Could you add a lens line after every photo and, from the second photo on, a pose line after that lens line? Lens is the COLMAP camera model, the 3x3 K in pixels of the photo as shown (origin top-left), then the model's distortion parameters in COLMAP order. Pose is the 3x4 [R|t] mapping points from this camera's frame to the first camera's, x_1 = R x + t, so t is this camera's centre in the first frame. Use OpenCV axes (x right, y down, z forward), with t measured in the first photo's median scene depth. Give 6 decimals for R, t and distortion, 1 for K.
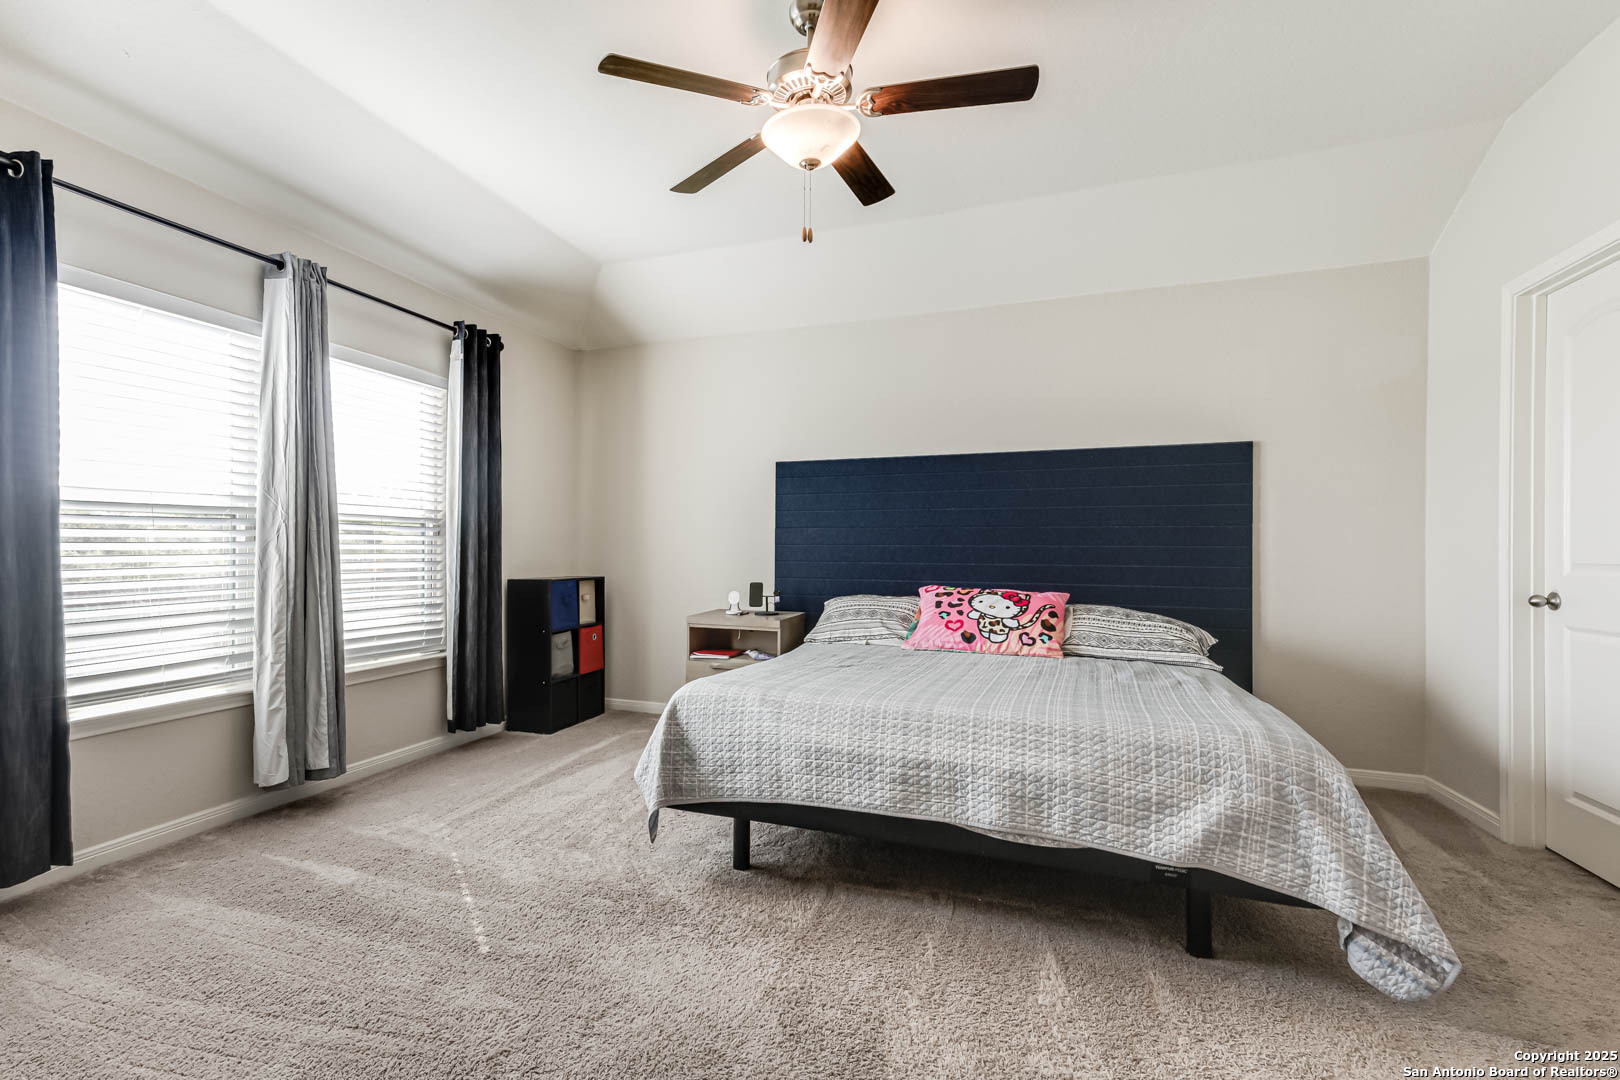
lens RADIAL K [[732.4, 0, 740.5], [0, 732.4, 546.1], [0, 0, 1]] dist [0.025173, -0.000462]
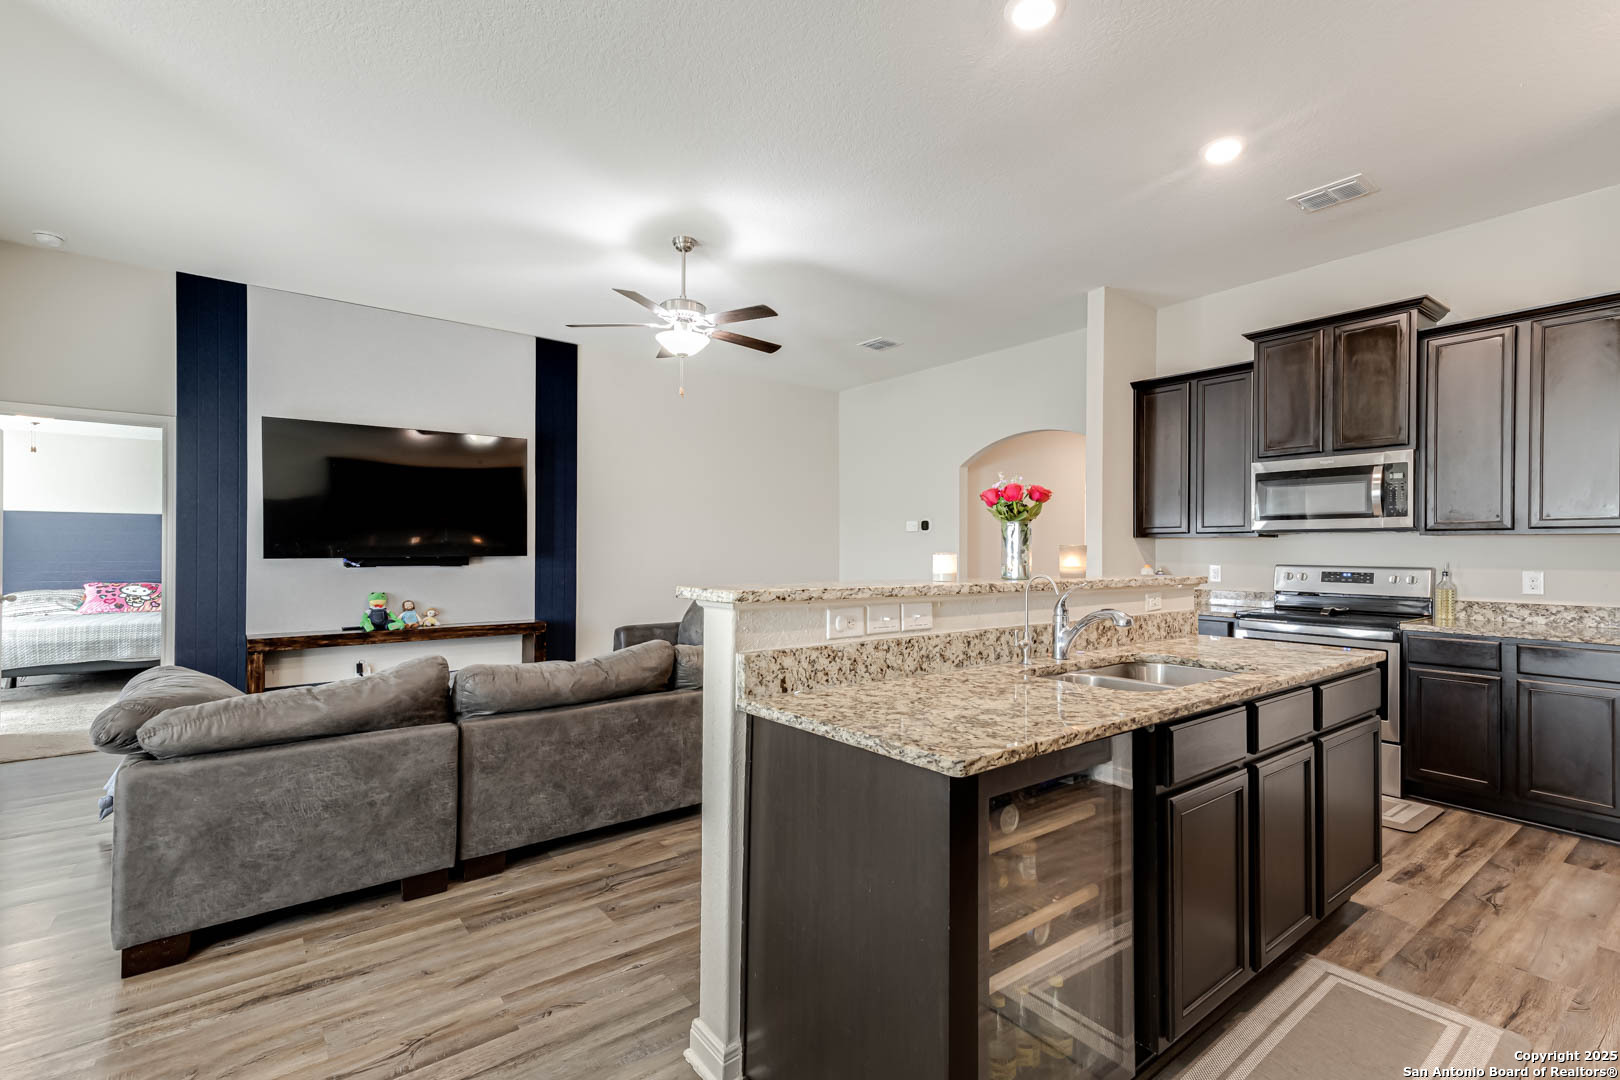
lens RADIAL K [[732.4, 0, 810.8], [0, 732.4, 552.7], [0, 0, 1]] dist [0.025173, -0.000462]
pose [[0.504260, -0.007568, 0.863519, -0.543004], [-0.003235, 0.999938, 0.010653, -0.057448], [-0.863546, -0.008165, 0.504204, -1.800872]]
